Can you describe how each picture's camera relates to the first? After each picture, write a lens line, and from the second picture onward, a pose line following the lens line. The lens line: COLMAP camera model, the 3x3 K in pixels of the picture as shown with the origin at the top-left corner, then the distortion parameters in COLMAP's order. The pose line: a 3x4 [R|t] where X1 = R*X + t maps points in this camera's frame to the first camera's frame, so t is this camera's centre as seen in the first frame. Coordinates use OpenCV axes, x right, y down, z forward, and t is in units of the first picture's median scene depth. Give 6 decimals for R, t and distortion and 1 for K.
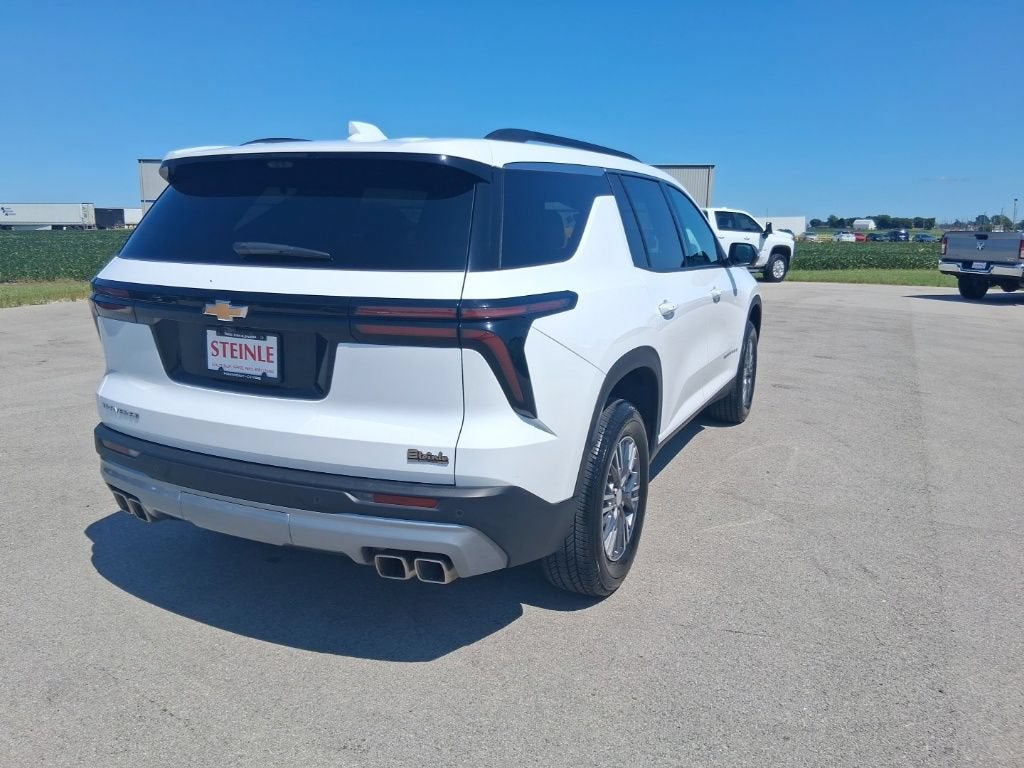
lens RADIAL K [[786.2, 0, 516.1], [0, 786.2, 375.7], [0, 0, 1]] dist [0.010341, -0.004950]
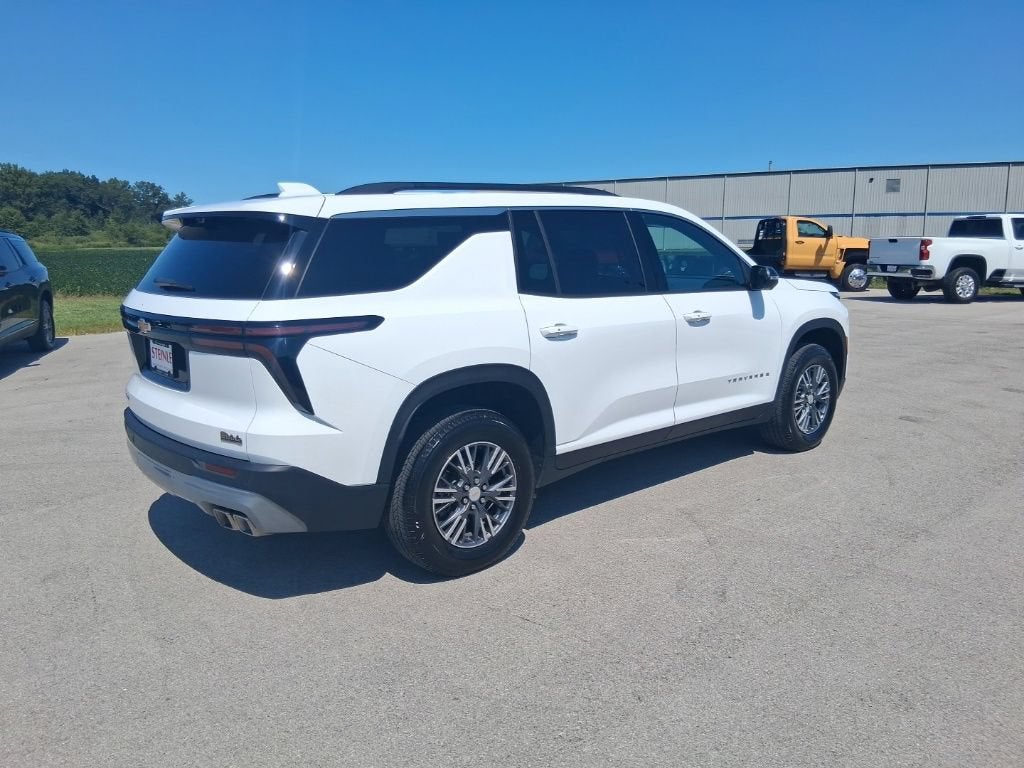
lens RADIAL K [[785.4, 0, 505.8], [0, 785.4, 388.9], [0, 0, 1]] dist [0.037231, -0.064023]
pose [[0.918753, 0.042511, -0.392538, 0.777888], [-0.045115, 0.998978, 0.002593, -0.004910], [0.392247, 0.015327, 0.919732, -0.051006]]
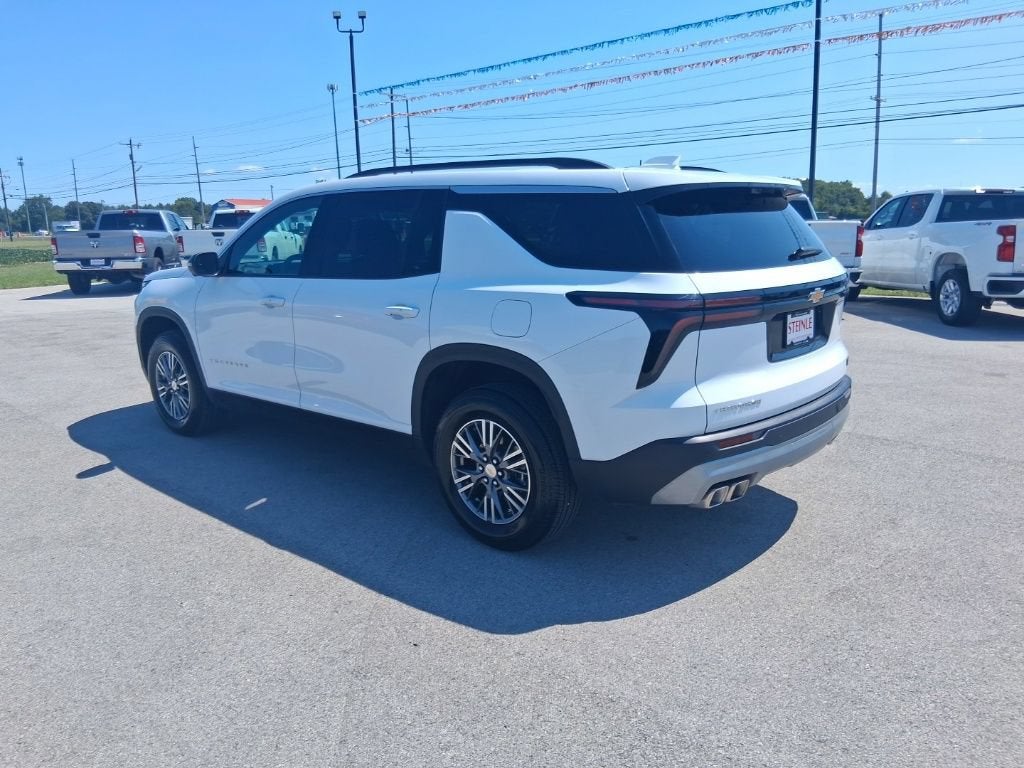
lens RADIAL K [[764.5, 0, 496.2], [0, 764.5, 366.6], [0, 0, 1]] dist [0.126429, -0.241714]
pose [[0.325841, -0.197854, 0.924490, -1.810388], [0.203285, 0.969647, 0.135869, -0.256173], [-0.923311, 0.143663, 0.356172, 1.023507]]
